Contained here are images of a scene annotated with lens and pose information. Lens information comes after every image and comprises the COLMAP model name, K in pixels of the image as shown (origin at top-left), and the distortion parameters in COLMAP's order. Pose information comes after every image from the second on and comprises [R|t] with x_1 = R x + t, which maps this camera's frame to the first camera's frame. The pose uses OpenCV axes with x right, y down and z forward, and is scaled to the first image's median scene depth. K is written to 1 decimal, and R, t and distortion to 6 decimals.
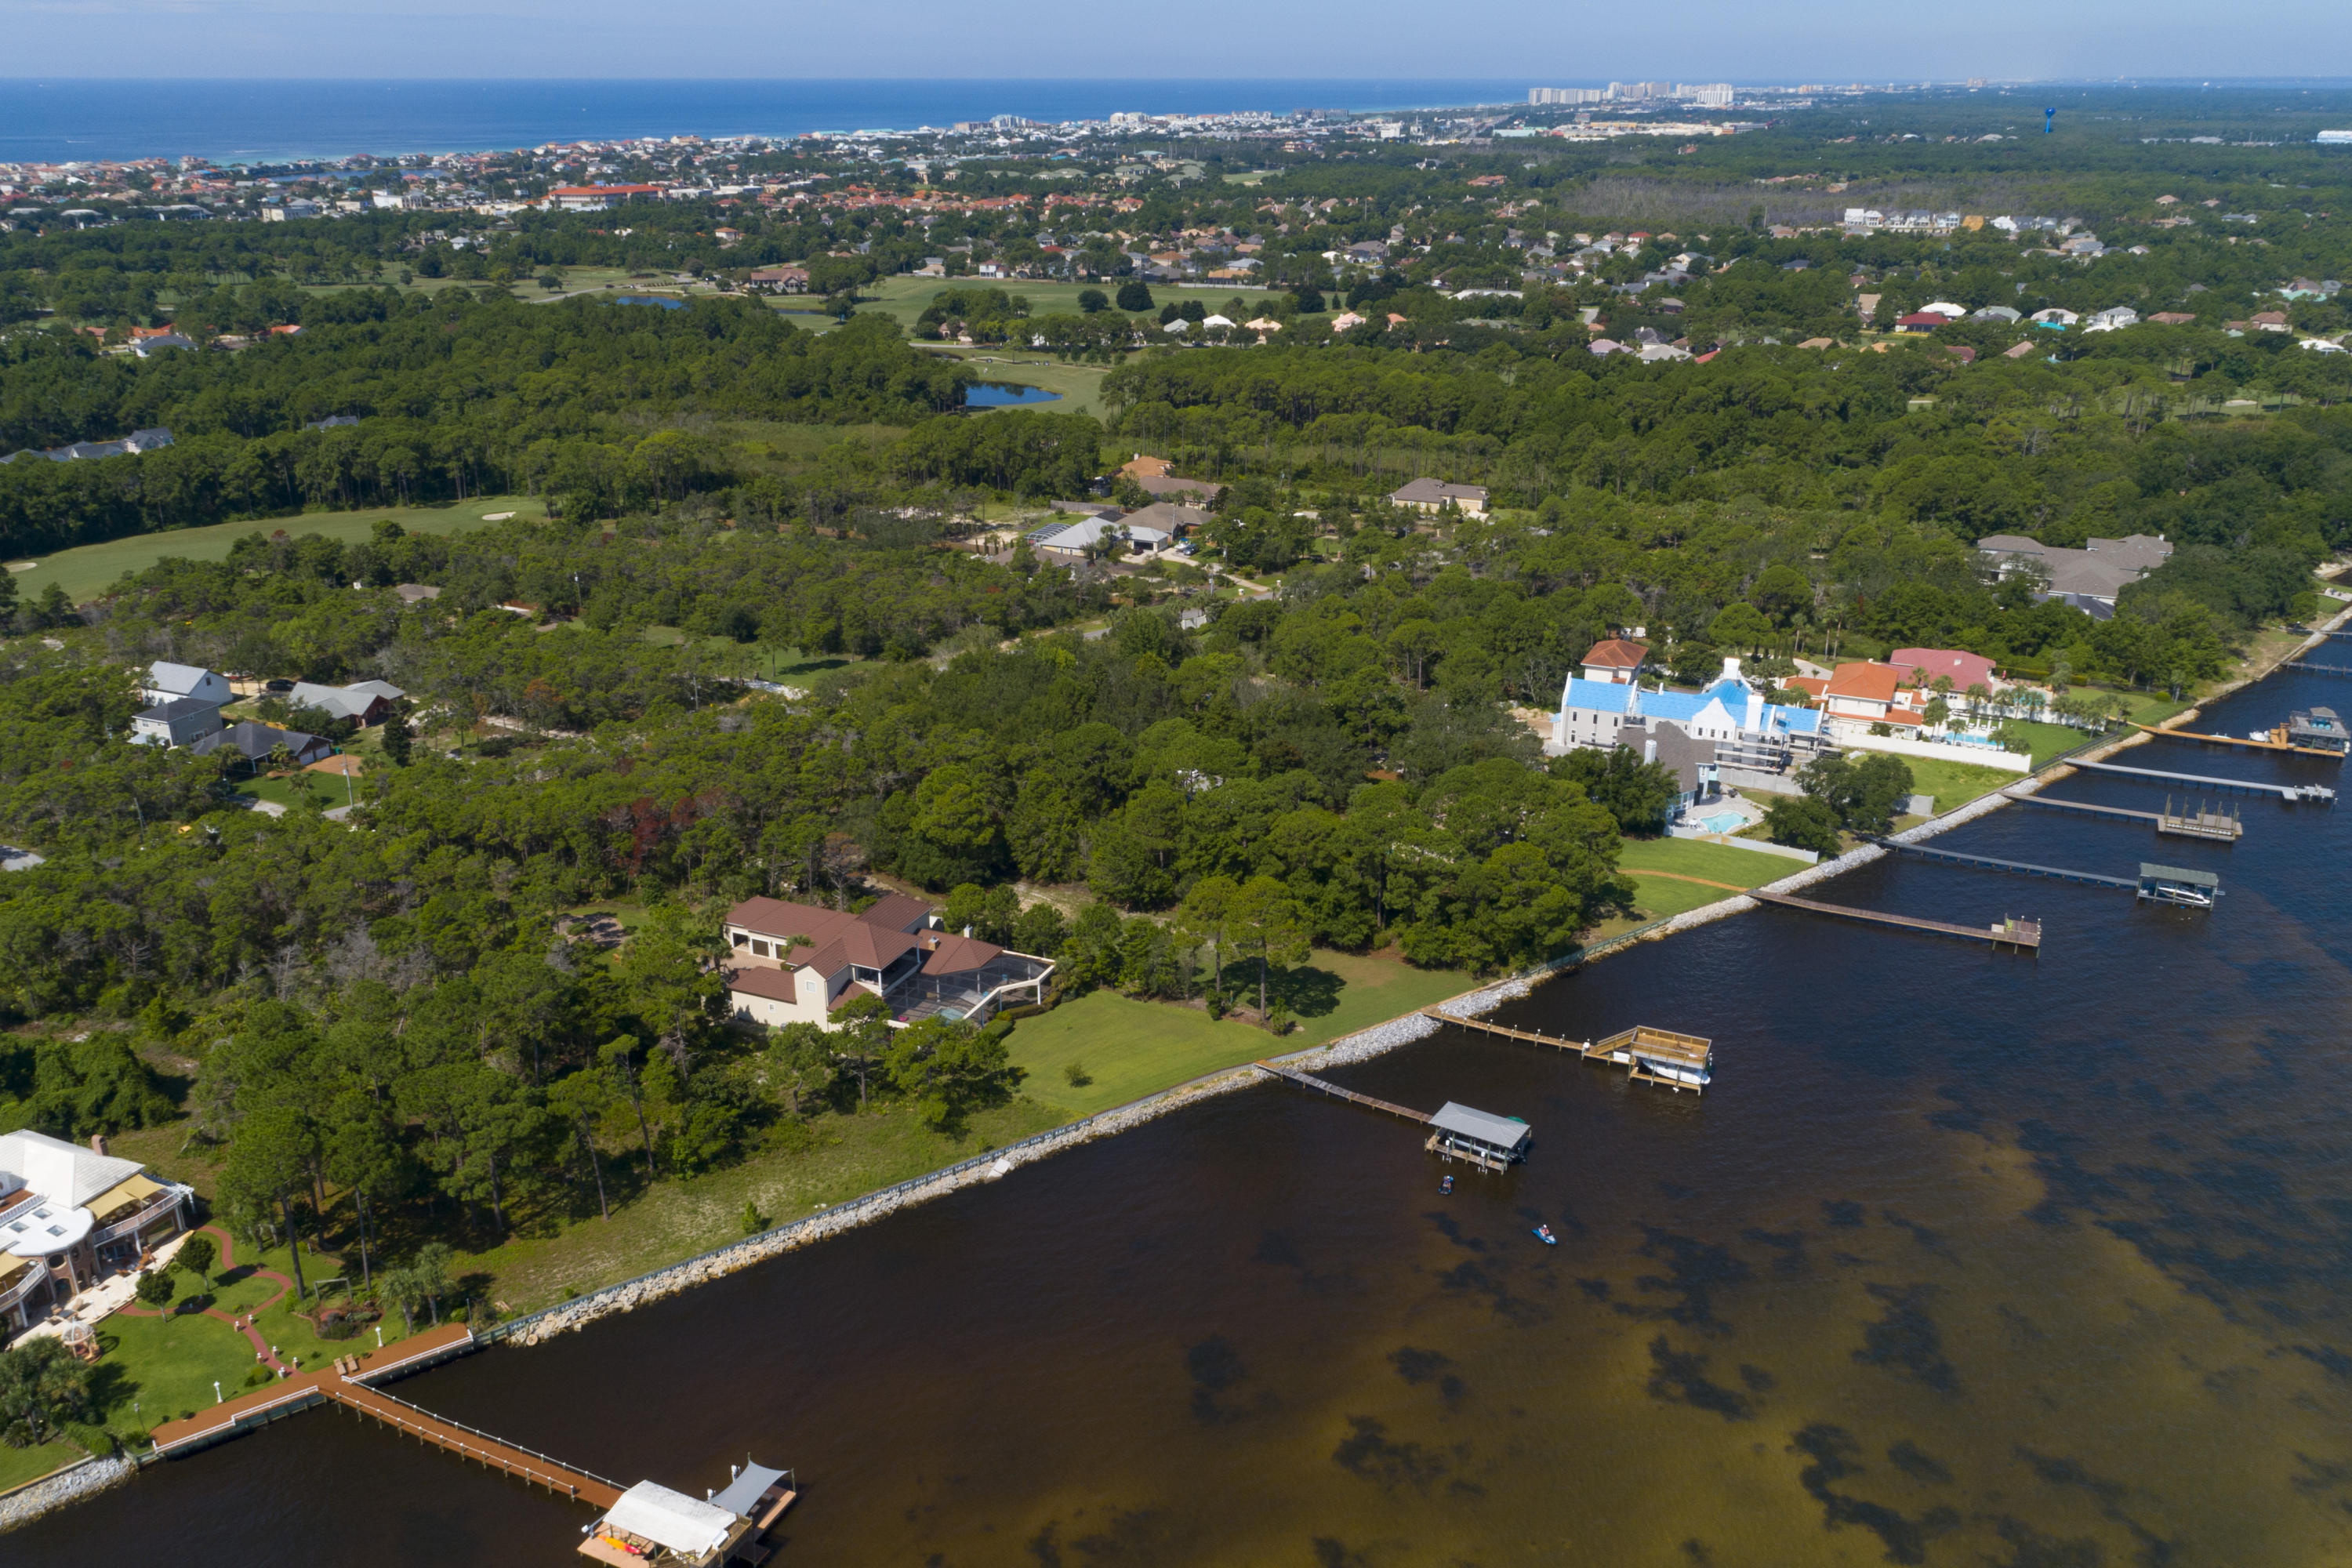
lens RADIAL K [[2004.1, 0, 1160.4], [0, 2004.1, 785.5], [0, 0, 1]] dist [-0.015172, -0.005568]
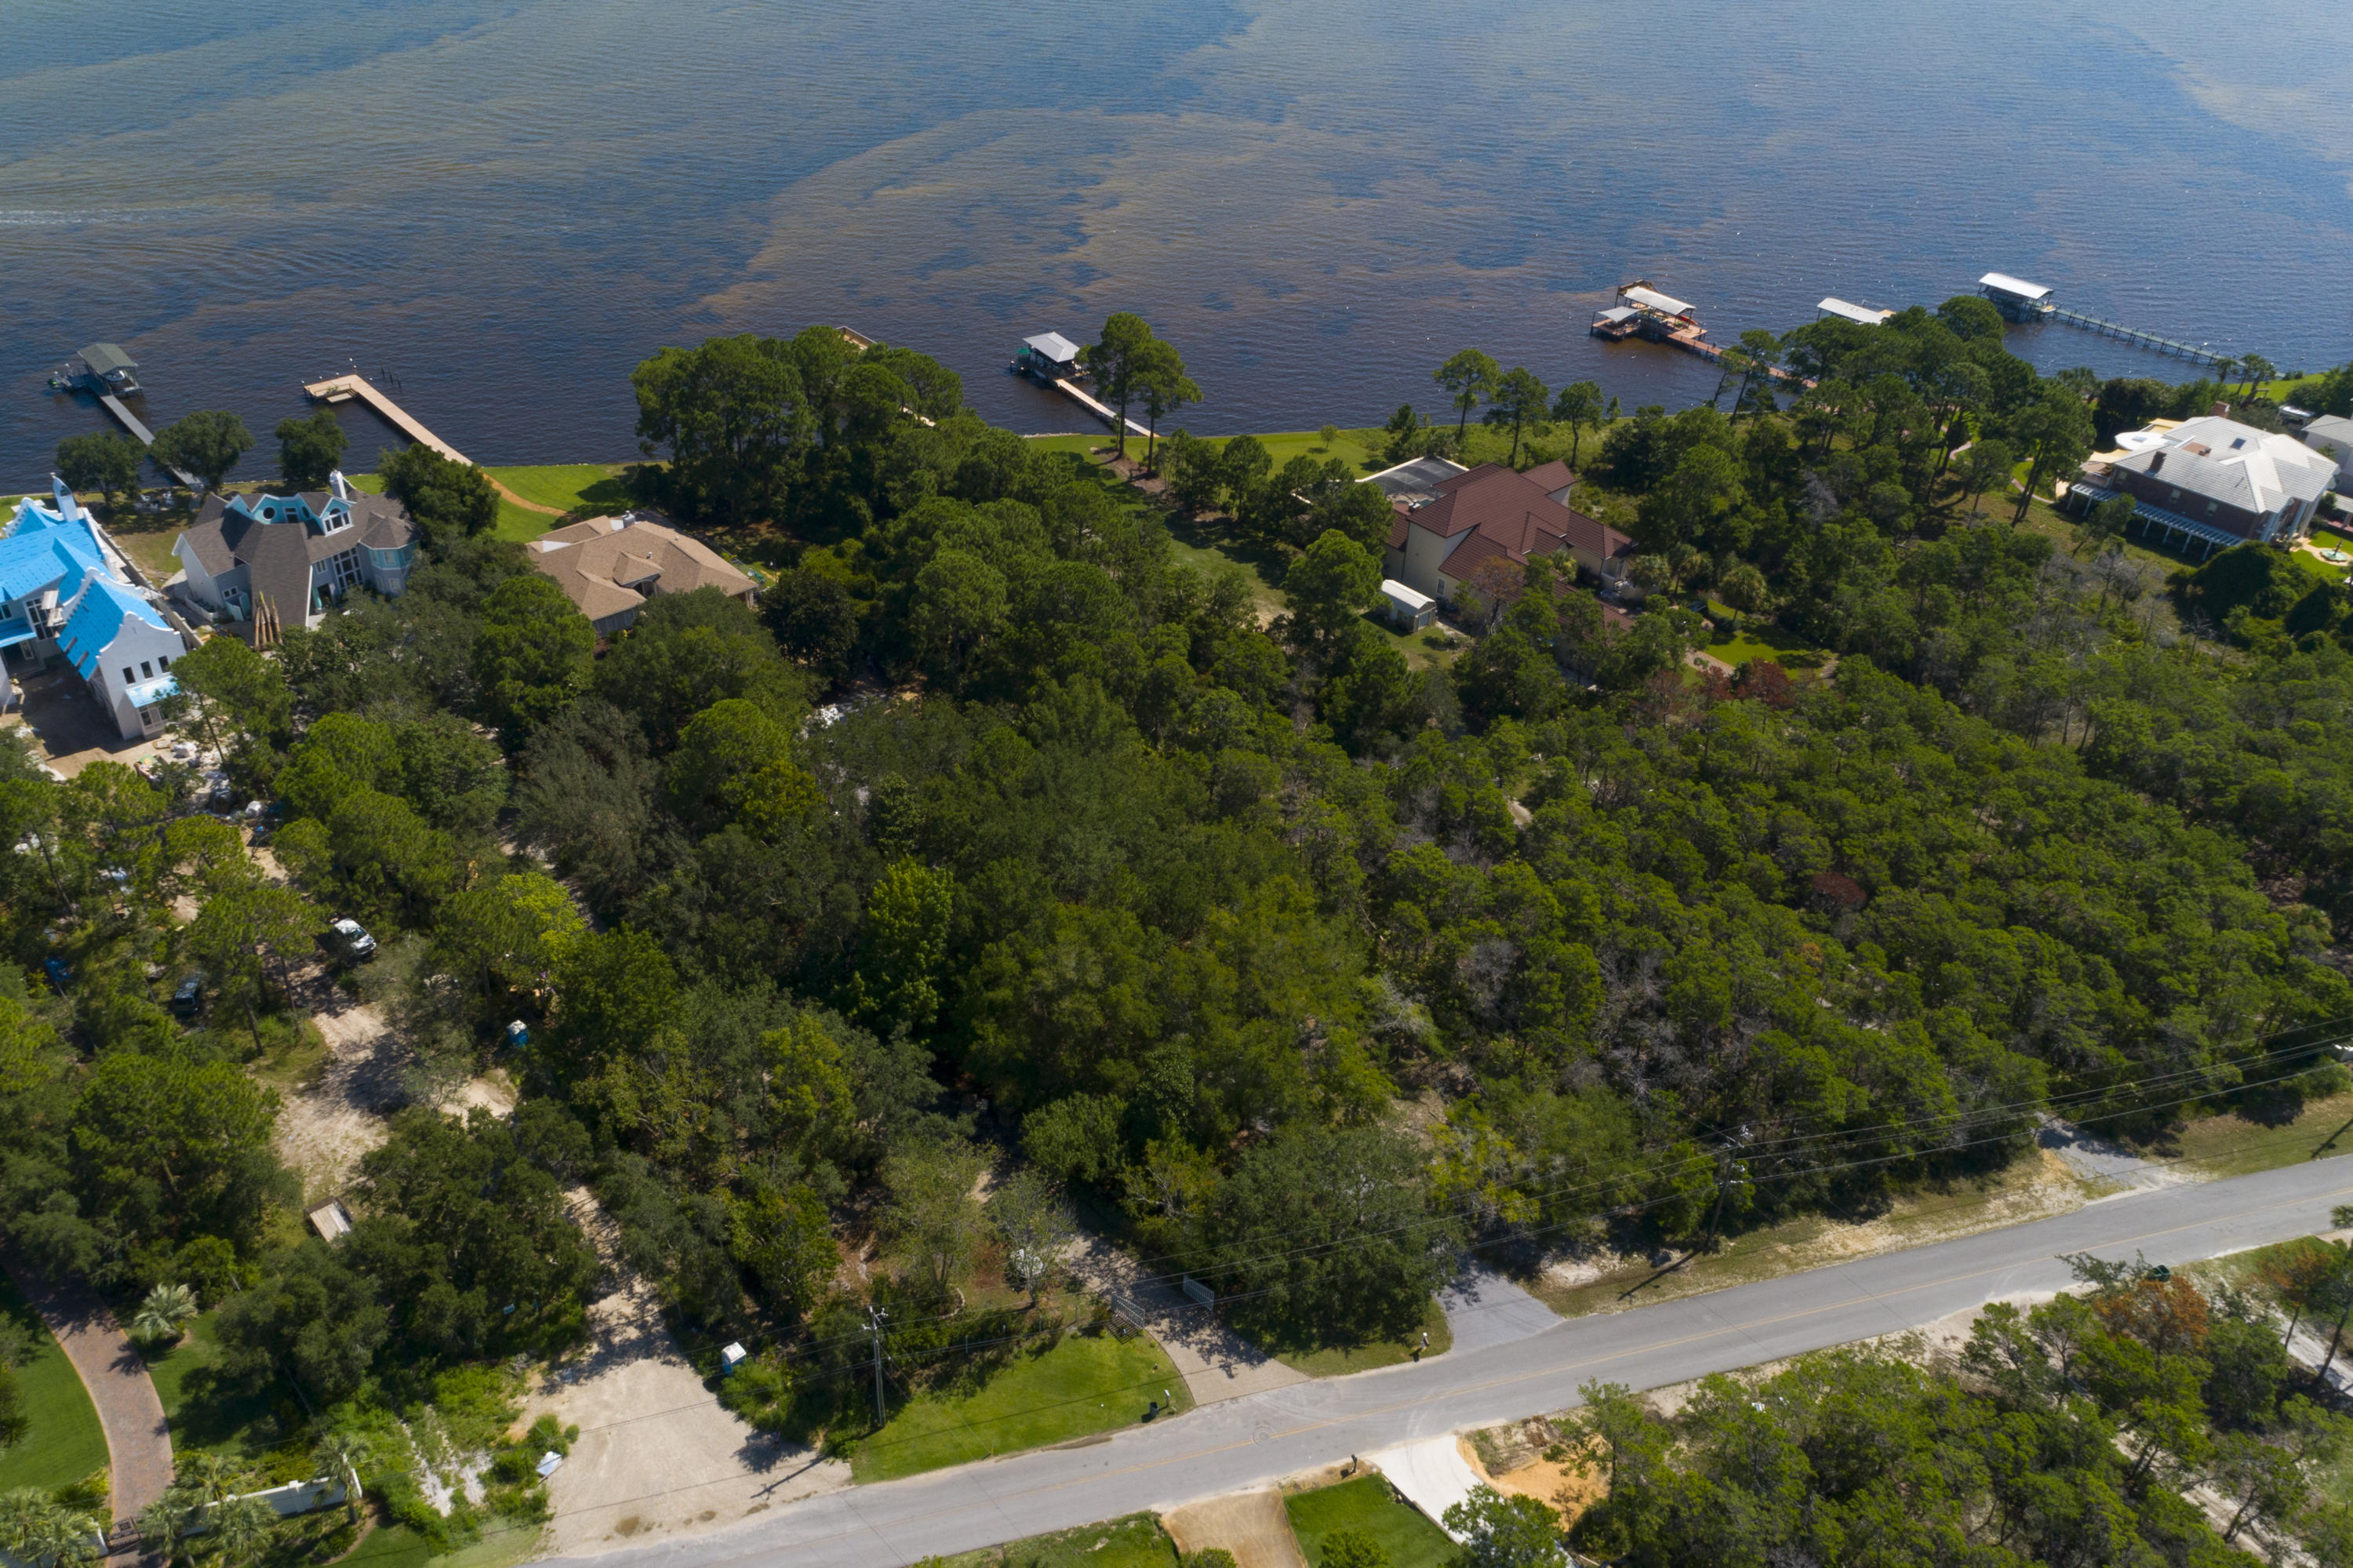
lens RADIAL K [[1831.7, 0, 1078.5], [0, 1831.7, 761.7], [0, 0, 1]] dist [0.001164, 0.016813]
pose [[-0.902255, -0.258151, 0.345390, -0.336269], [0.133660, 0.594106, 0.793204, -0.613397], [-0.409965, 0.761837, -0.501531, 1.800444]]
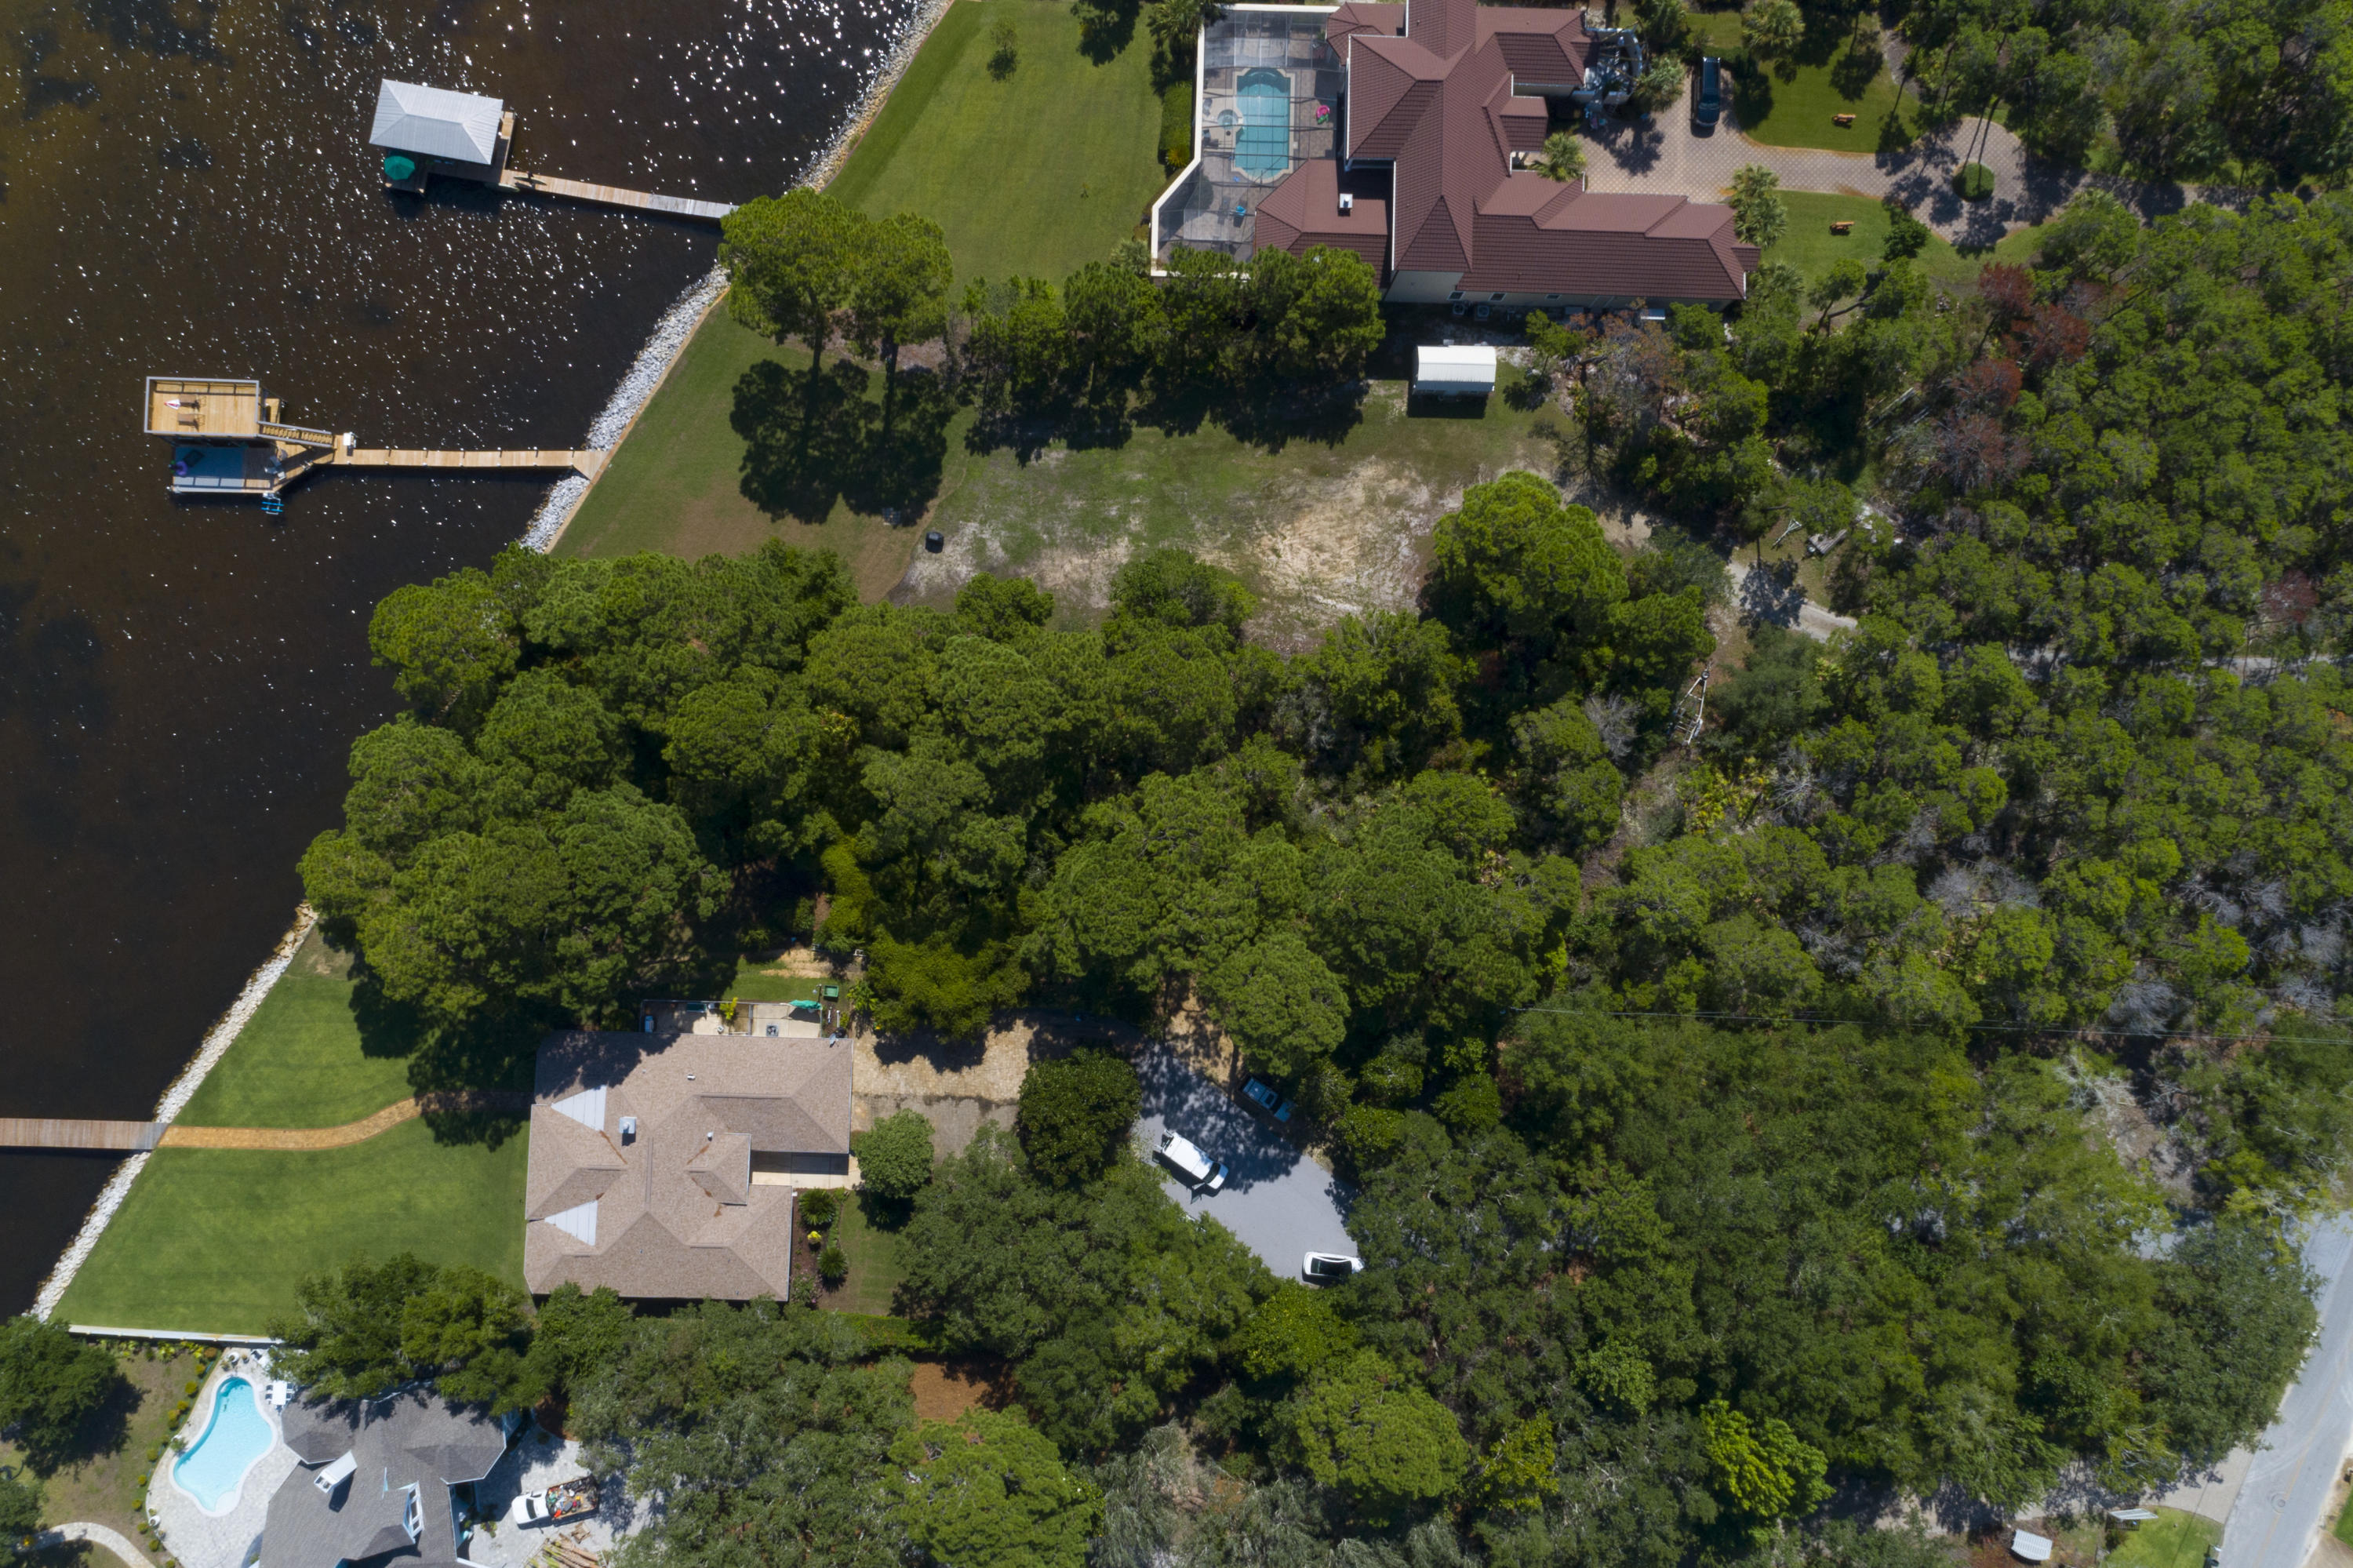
lens RADIAL K [[1705.3, 0, 1173.4], [0, 1705.3, 783.7], [0, 0, 1]] dist [0.004424, 0.012971]
pose [[-0.922771, 0.383699, -0.035632, 0.024963], [-0.141285, -0.250848, 0.957661, -0.526881], [0.358515, 0.888736, 0.285686, 1.136840]]
